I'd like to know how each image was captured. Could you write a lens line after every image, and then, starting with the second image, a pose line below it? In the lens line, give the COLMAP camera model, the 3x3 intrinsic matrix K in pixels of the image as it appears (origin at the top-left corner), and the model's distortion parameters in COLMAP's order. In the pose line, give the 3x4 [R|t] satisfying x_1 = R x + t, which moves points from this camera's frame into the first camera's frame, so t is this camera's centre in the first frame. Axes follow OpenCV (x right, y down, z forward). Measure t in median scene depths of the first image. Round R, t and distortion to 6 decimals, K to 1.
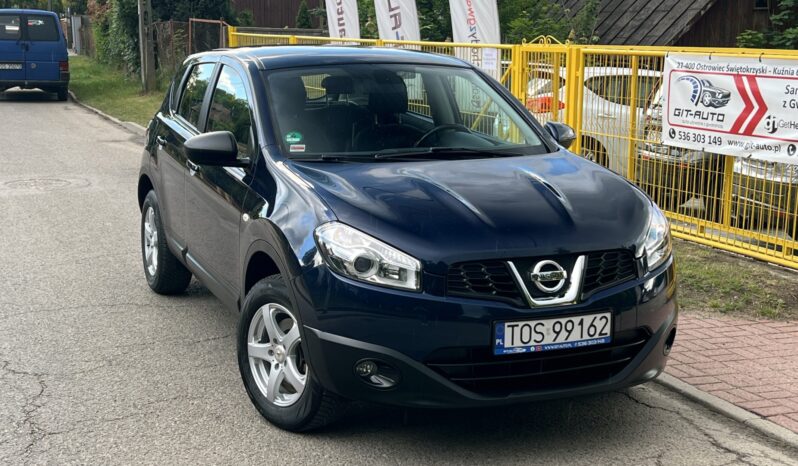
lens RADIAL K [[1117.6, 0, 399.0], [0, 1117.6, 233.0], [0, 0, 1]] dist [0.200534, -0.592625]
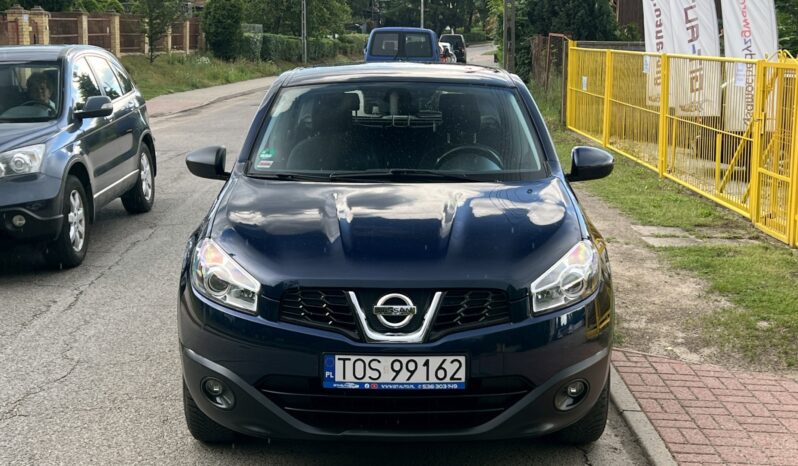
lens RADIAL K [[1117.6, 0, 399.0], [0, 1117.6, 233.0], [0, 0, 1]] dist [0.200534, -0.592625]
pose [[0.919174, 0.061345, -0.389044, 0.491938], [-0.065764, 0.997833, 0.001962, -0.028157], [0.388321, 0.023781, 0.921217, 0.134612]]
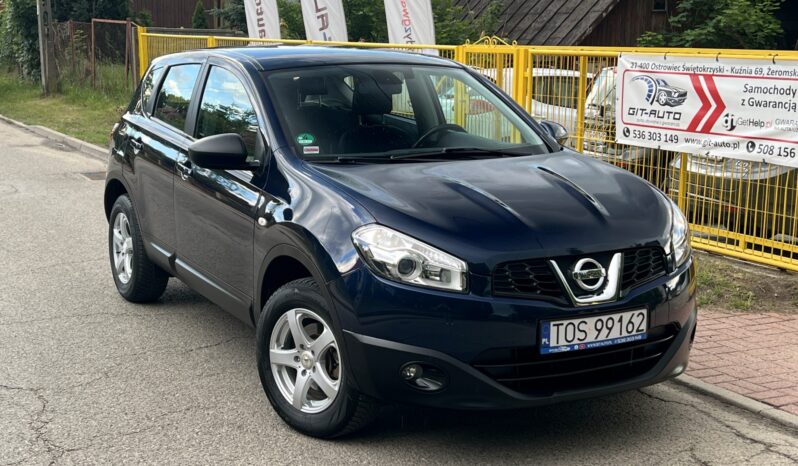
lens RADIAL K [[1117.6, 0, 399.0], [0, 1117.6, 233.0], [0, 0, 1]] dist [0.200534, -0.592625]
pose [[0.994561, -0.019227, 0.102370, -0.135993], [0.019369, 0.999812, -0.000396, -0.001272], [-0.102343, 0.002377, 0.994746, 0.017427]]
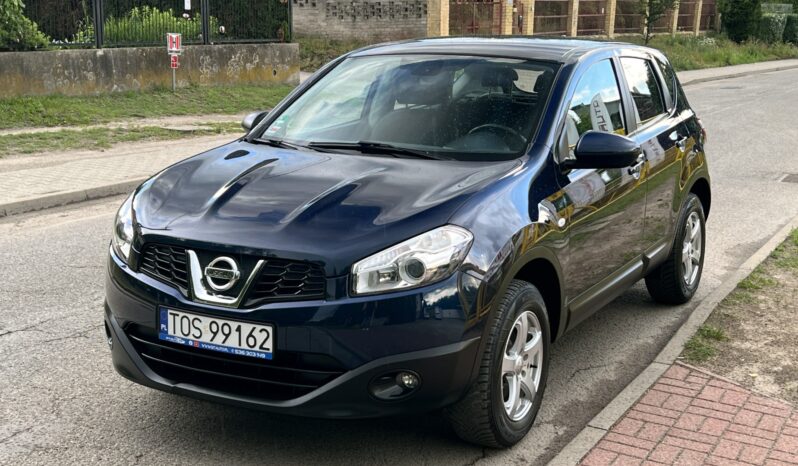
lens RADIAL K [[1117.6, 0, 399.0], [0, 1117.6, 233.0], [0, 0, 1]] dist [0.200534, -0.592625]
pose [[0.626126, 0.147472, -0.765649, 0.941852], [-0.147725, 0.986603, 0.069224, -0.082749], [0.765600, 0.069763, 0.639524, 0.497076]]
